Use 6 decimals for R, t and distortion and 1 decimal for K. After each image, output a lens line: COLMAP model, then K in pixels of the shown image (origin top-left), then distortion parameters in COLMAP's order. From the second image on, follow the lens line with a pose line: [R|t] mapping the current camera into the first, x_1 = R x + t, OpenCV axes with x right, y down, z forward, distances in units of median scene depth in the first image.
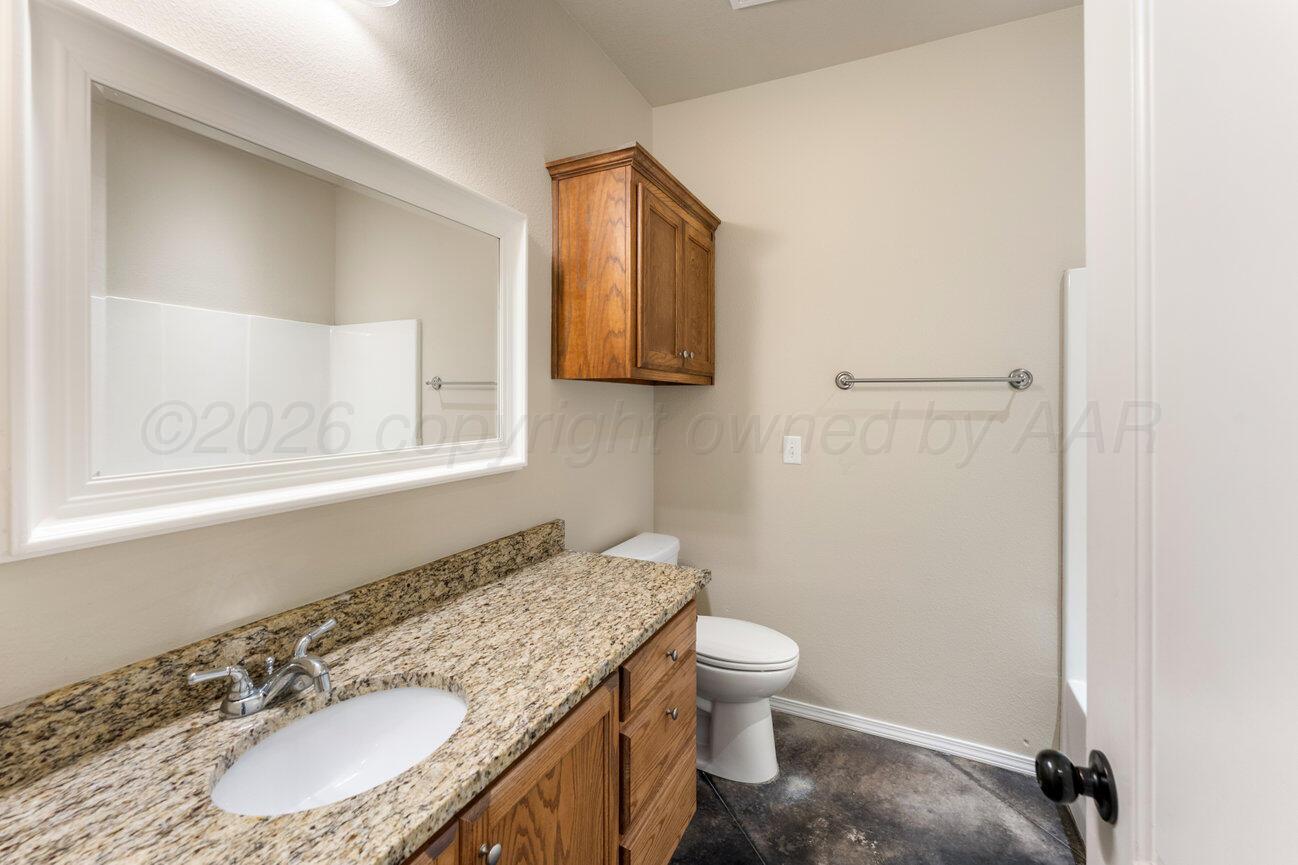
lens RADIAL K [[530.1, 0, 666.4], [0, 530.1, 396.6], [0, 0, 1]] dist [0.000734, -0.000596]
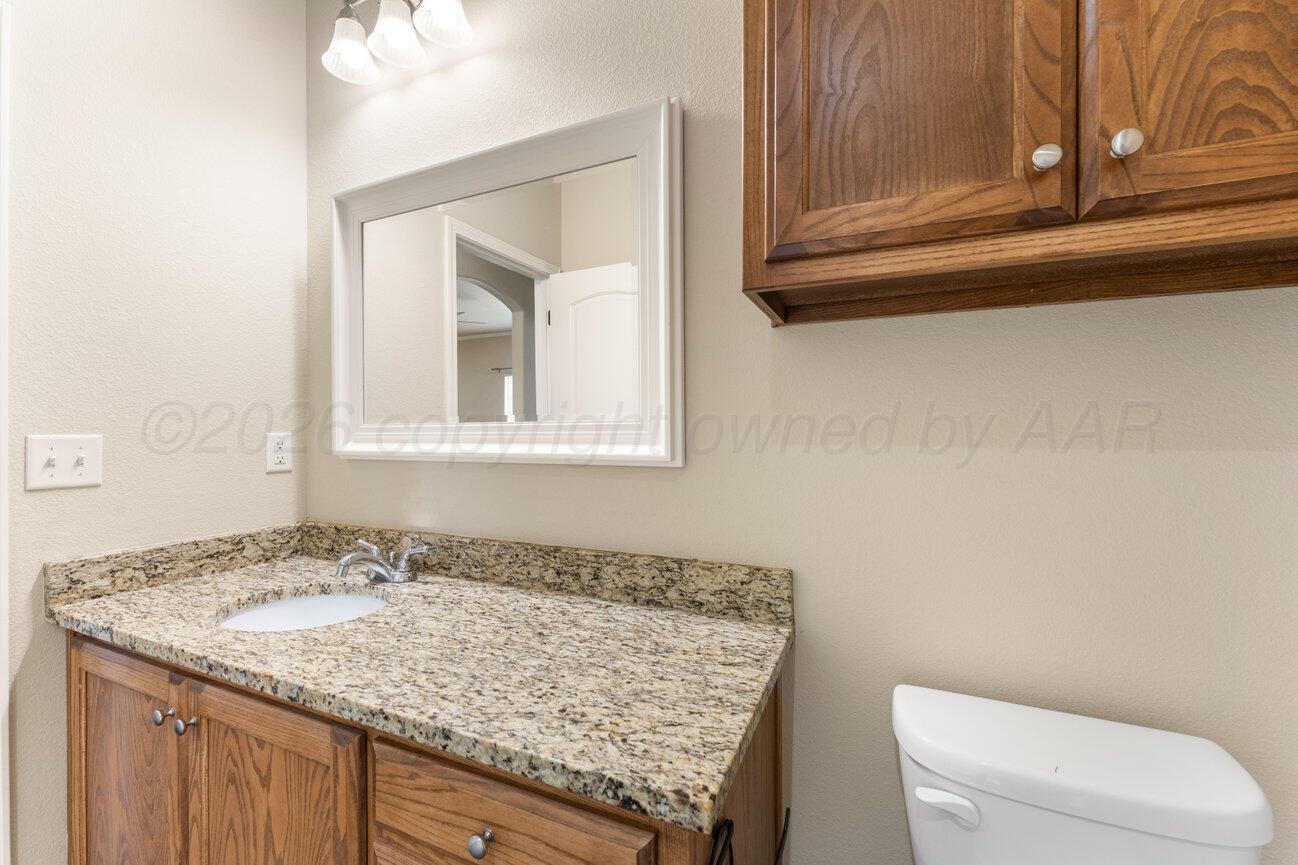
lens RADIAL K [[530.1, 0, 644.9], [0, 530.1, 431.8], [0, 0, 1]] dist [0.000734, -0.000596]
pose [[0.002321, 0.004469, -0.999987, 0.510837], [0.015690, 0.999867, 0.004505, 0.107317], [0.999874, -0.015701, 0.002251, 1.172362]]
